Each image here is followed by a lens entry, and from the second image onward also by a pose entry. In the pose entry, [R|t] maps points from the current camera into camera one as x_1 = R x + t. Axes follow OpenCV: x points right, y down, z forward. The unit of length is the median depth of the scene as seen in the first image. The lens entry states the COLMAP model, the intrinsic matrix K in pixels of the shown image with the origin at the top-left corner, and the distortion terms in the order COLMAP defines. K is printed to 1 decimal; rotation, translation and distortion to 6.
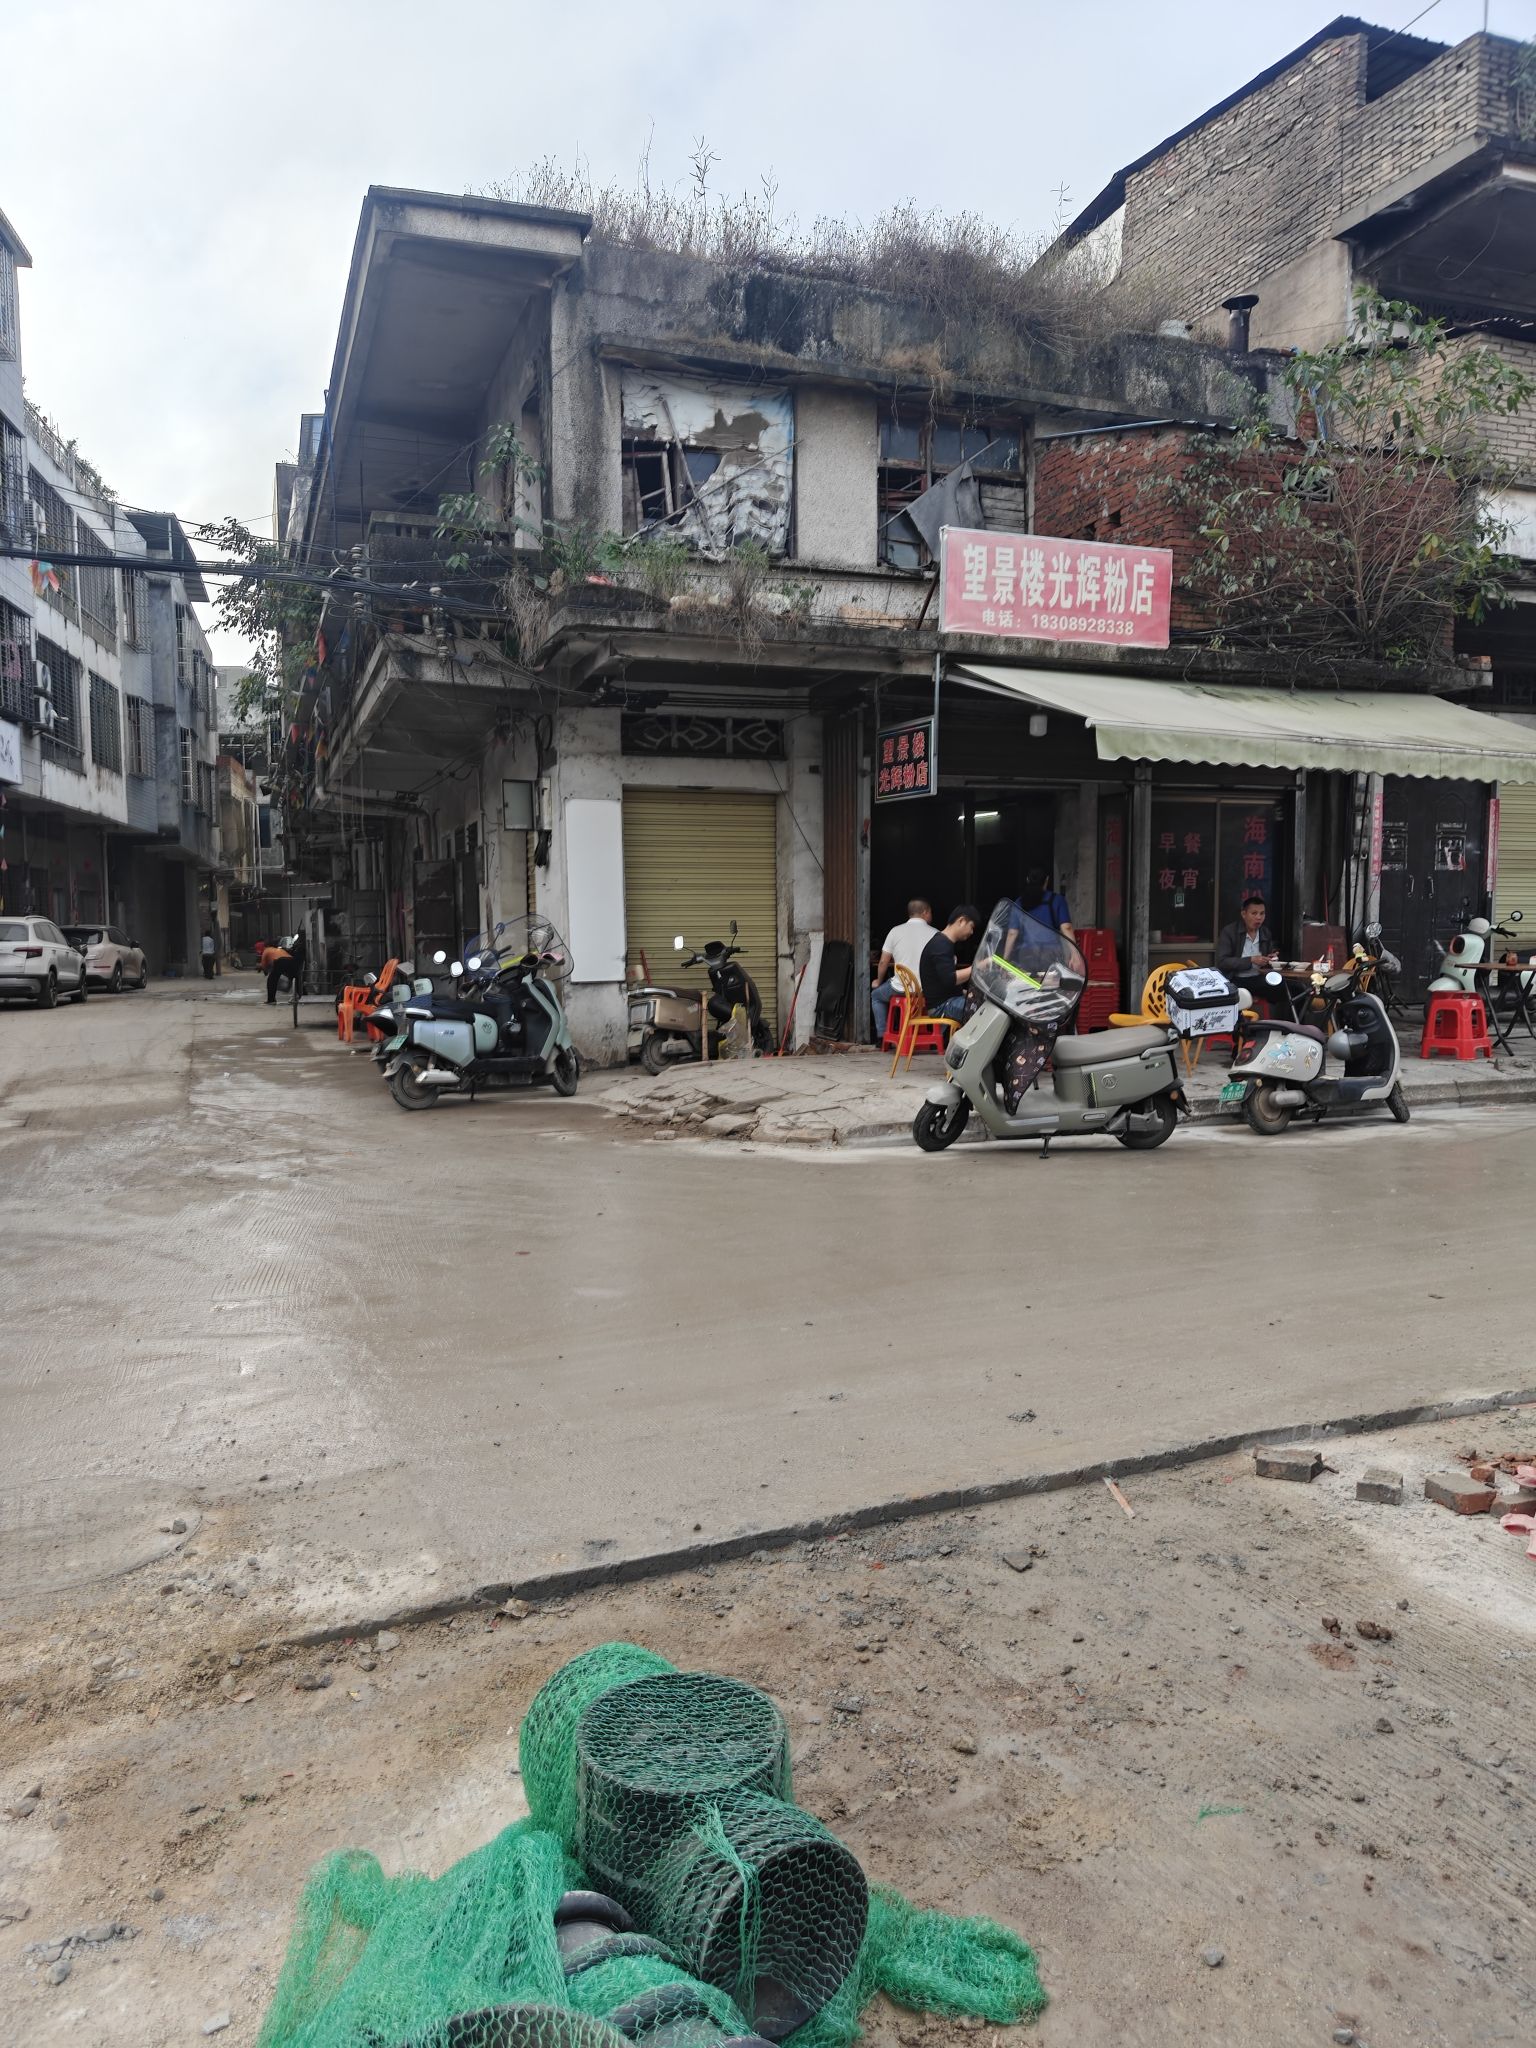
lens RADIAL K [[1419.8, 0, 768.0], [0, 1419.8, 1028.4], [0, 0, 1]] dist [-0.003379, -0.000318]
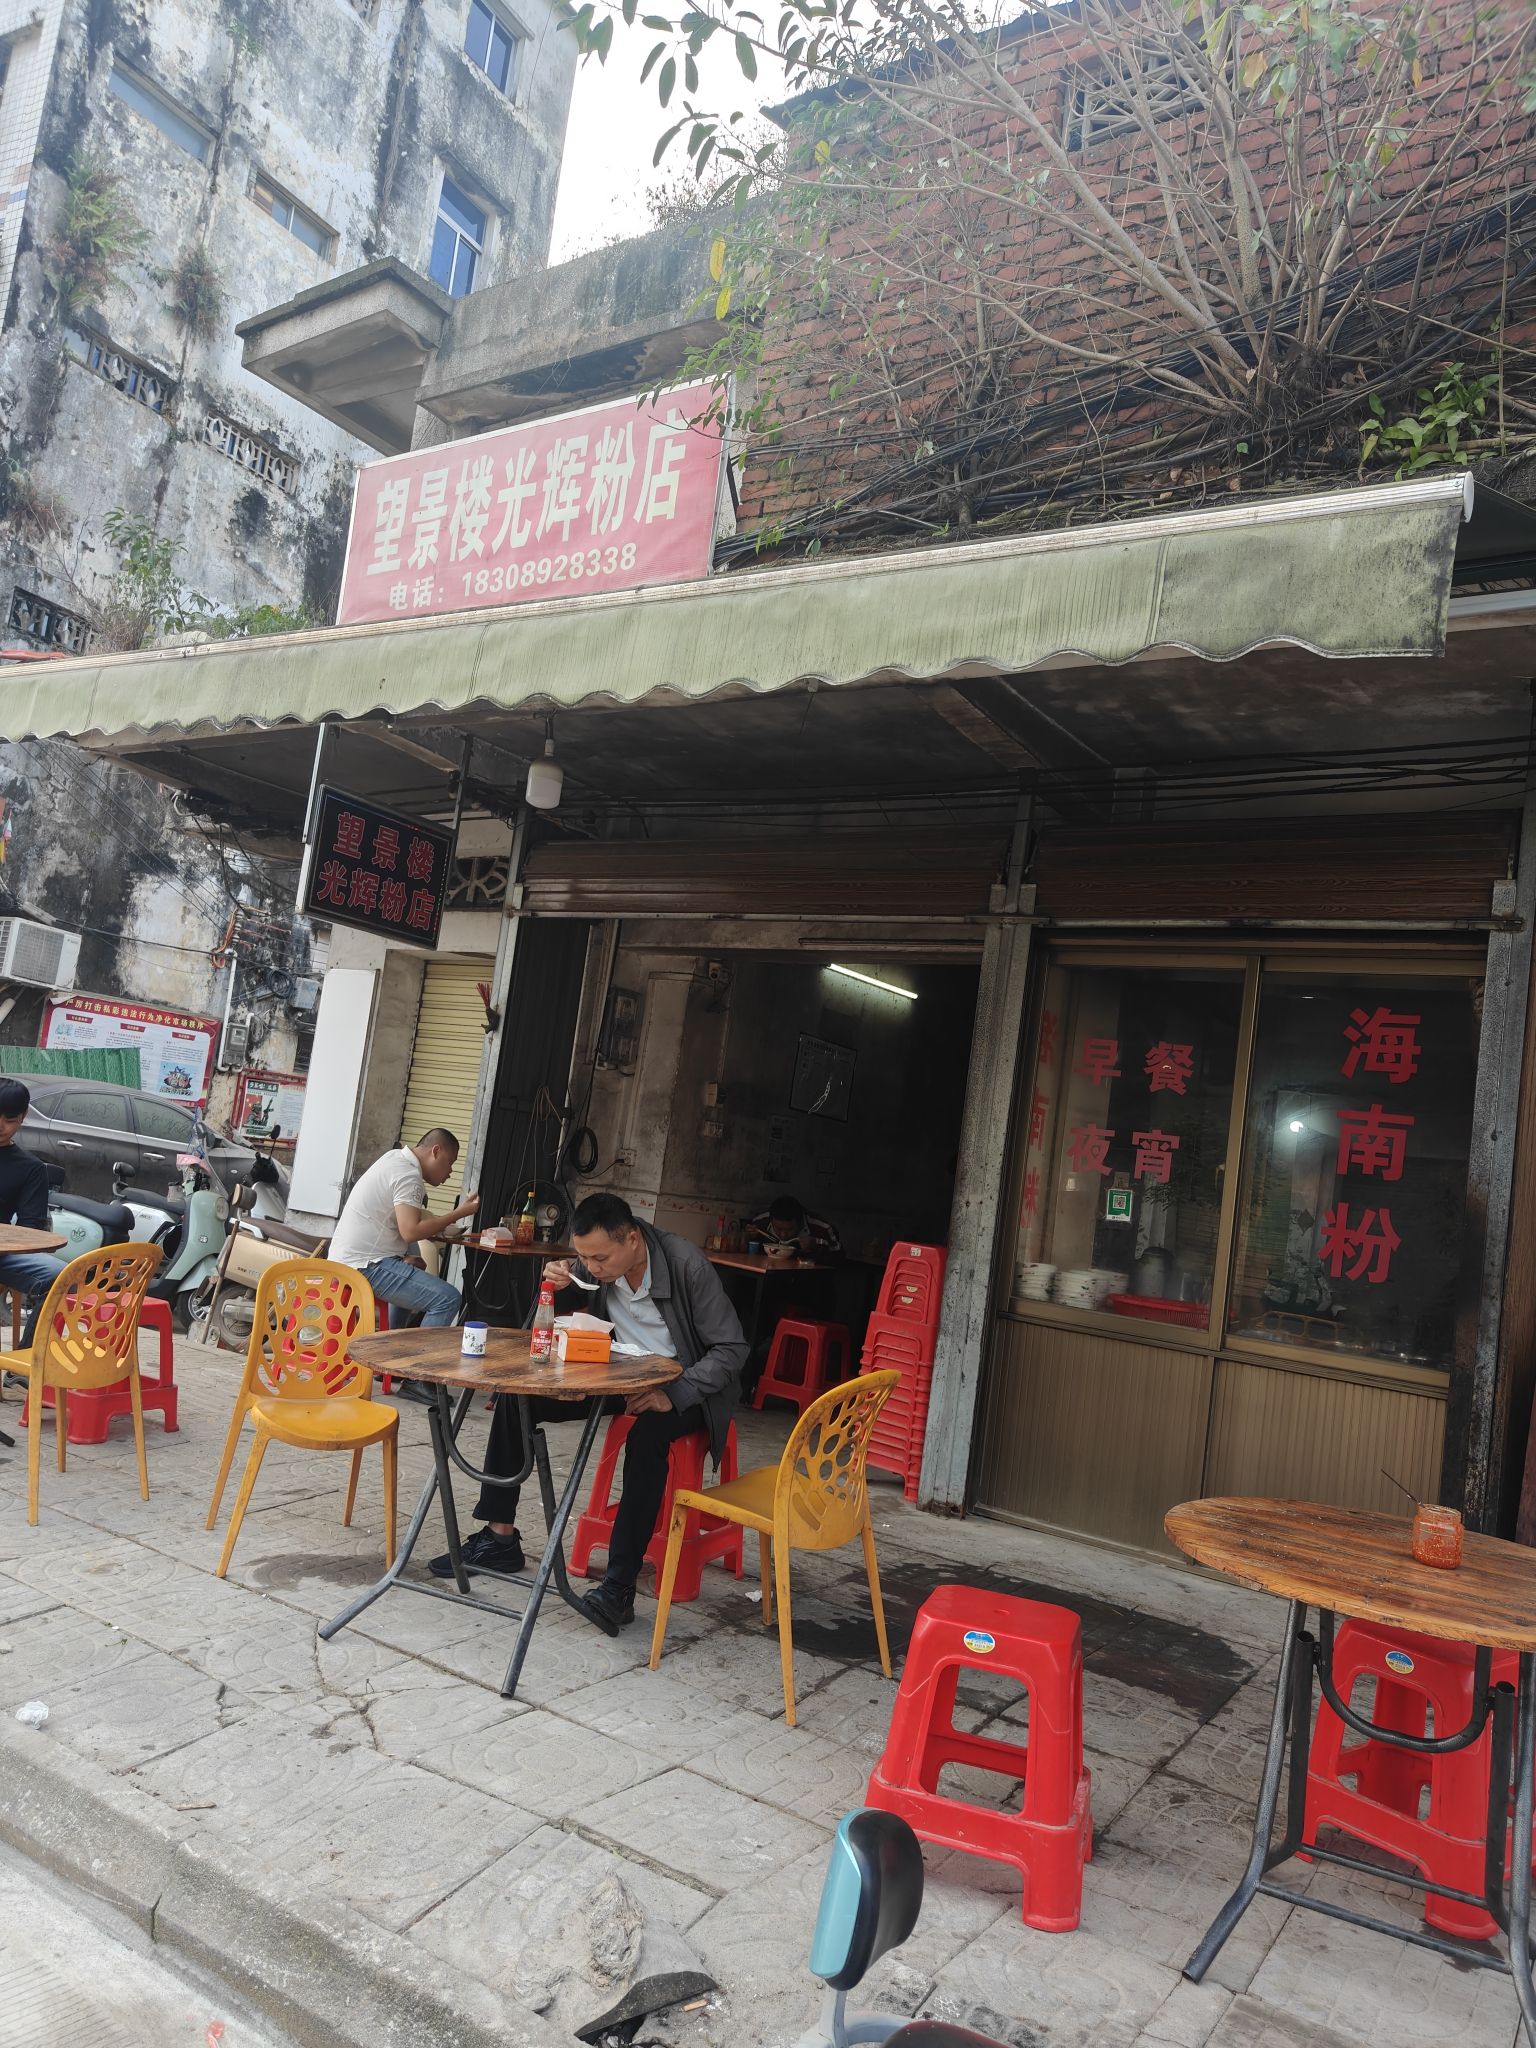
lens RADIAL K [[1419.8, 0, 767.4], [0, 1419.8, 1024.1], [0, 0, 1]] dist [-0.003379, -0.000318]
pose [[0.591877, 0.003091, -0.806023, 0.671483], [-0.190542, 0.972186, -0.136189, -0.080309], [0.783183, 0.234188, 0.576003, 0.822191]]
